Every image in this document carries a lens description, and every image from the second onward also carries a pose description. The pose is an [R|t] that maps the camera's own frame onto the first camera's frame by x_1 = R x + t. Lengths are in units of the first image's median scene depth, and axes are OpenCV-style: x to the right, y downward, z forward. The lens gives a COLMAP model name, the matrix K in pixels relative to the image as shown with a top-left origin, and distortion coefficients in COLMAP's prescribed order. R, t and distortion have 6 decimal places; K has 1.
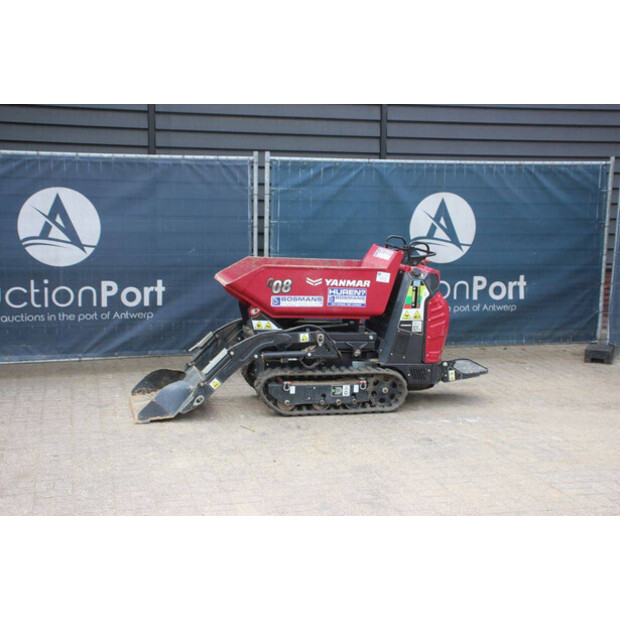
lens RADIAL K [[971.1, 0, 310.0], [0, 971.1, 310.0], [0, 0, 1]] dist [0.113755, 0.035714]
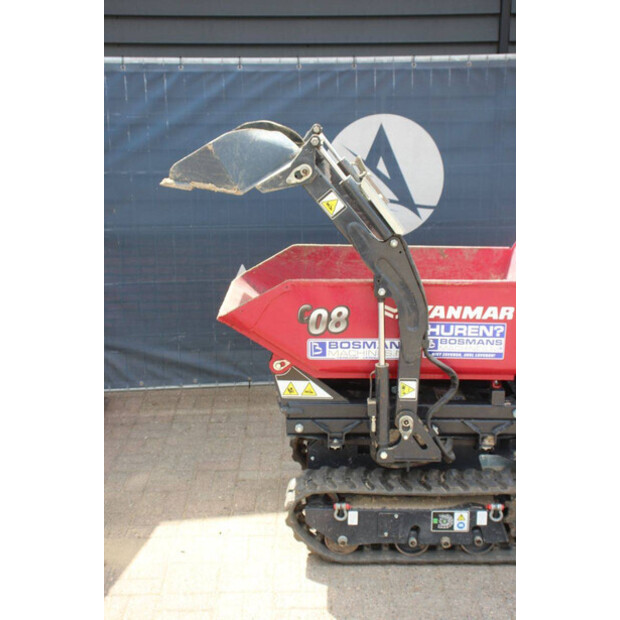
lens RADIAL K [[865.7, 0, 297.9], [0, 865.7, 308.1], [0, 0, 1]] dist [0.004574, 0.082864]
pose [[0.964417, 0.021906, -0.263477, 0.070865], [0.009318, 0.993126, 0.116678, -0.080116], [0.264222, -0.114981, 0.957584, 0.552367]]
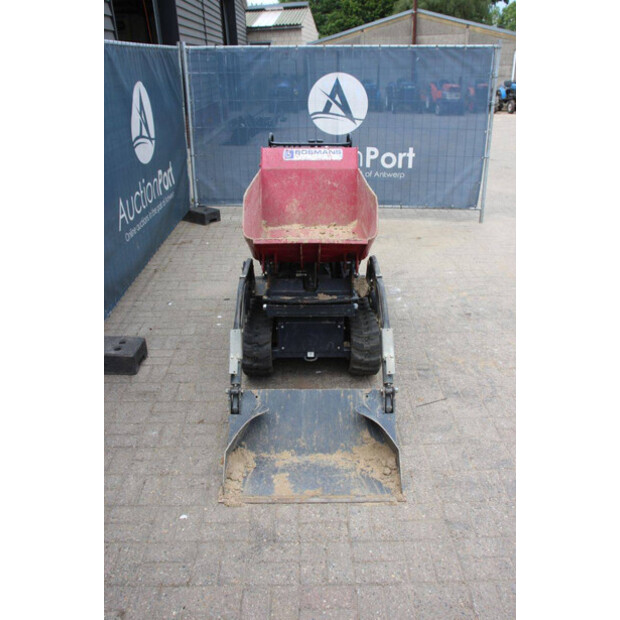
lens RADIAL K [[558.9, 0, 310.0], [0, 558.9, 310.0], [0, 0, 1]] dist [-0.138742, 0.167230]
pose [[0.234524, -0.419384, 0.876992, -0.420686], [0.146995, 0.907079, 0.394463, -0.129968], [-0.960932, 0.036402, 0.274379, 0.901934]]
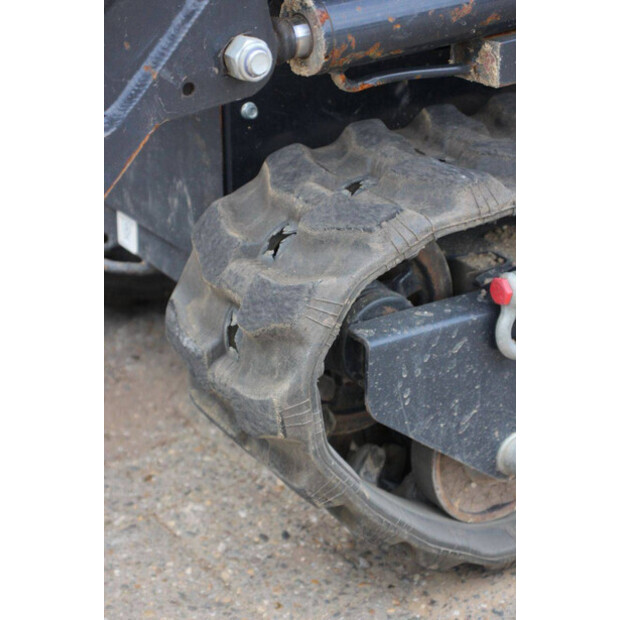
lens RADIAL K [[1468.8, 0, 310.0], [0, 1468.8, 310.0], [0, 0, 1]] dist [0.382265, 0.930869]
pose [[0.940068, -0.172693, 0.294022, -0.087382], [0.084015, 0.952991, 0.291117, 0.030774], [-0.330474, -0.248968, 0.910386, 0.844702]]
